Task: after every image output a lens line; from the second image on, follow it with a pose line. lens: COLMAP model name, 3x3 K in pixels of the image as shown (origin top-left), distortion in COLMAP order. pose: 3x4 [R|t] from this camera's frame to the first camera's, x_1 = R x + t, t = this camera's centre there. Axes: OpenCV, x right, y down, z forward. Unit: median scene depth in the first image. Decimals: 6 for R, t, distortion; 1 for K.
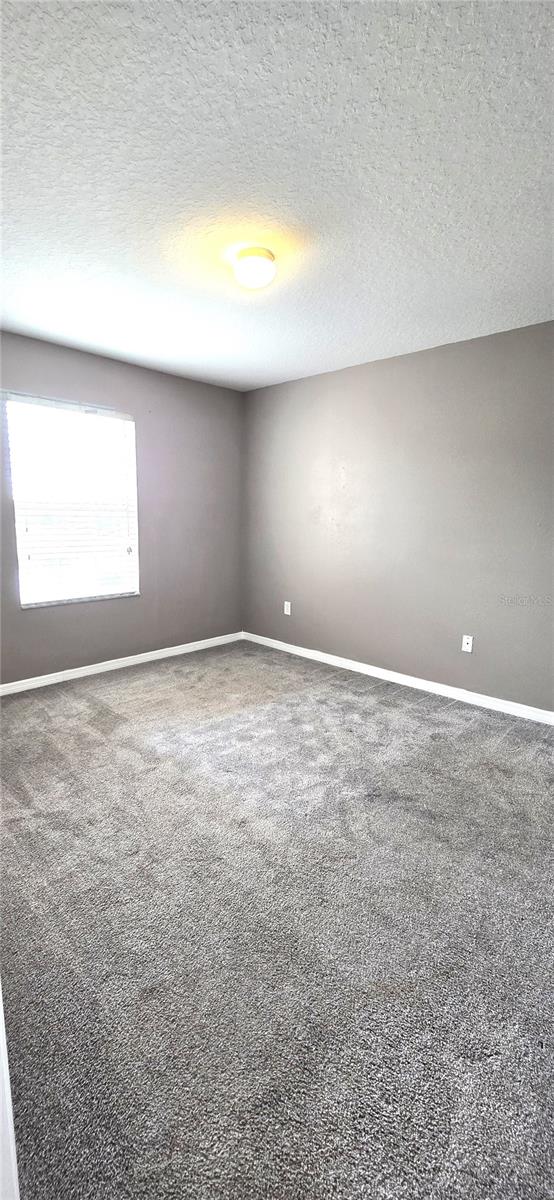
lens RADIAL K [[490.6, 0, 274.0], [0, 490.6, 599.6], [0, 0, 1]] dist [0.001604, -0.000169]
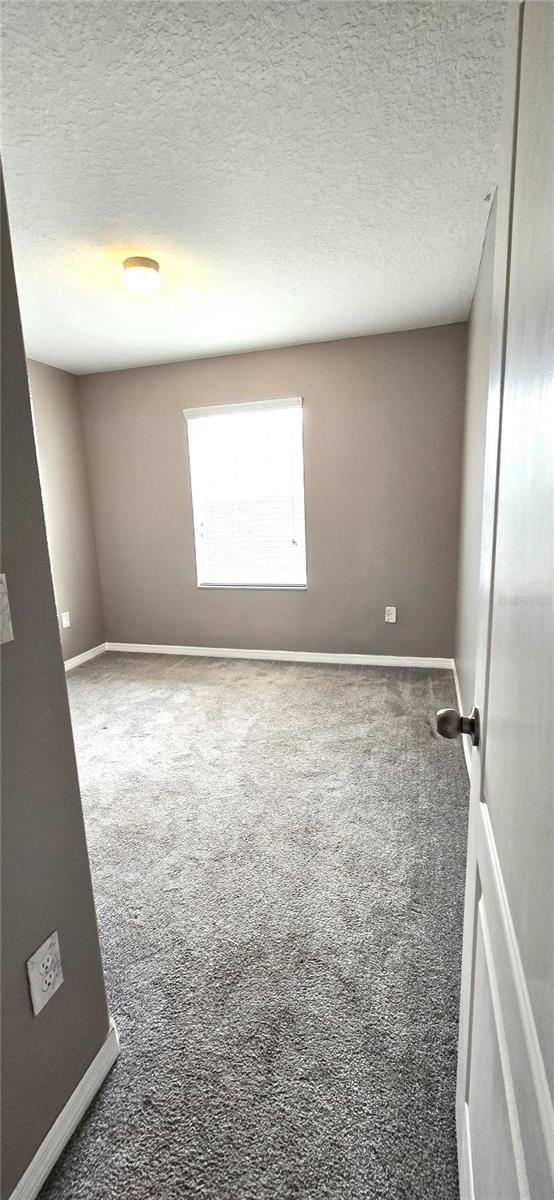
lens RADIAL K [[490.6, 0, 274.0], [0, 490.6, 599.6], [0, 0, 1]] dist [0.001604, -0.000169]
pose [[0.449044, 0.145403, -0.881600, 0.540254], [-0.098838, 0.988698, 0.112723, -0.092405], [0.888026, 0.036518, 0.458340, 0.557954]]
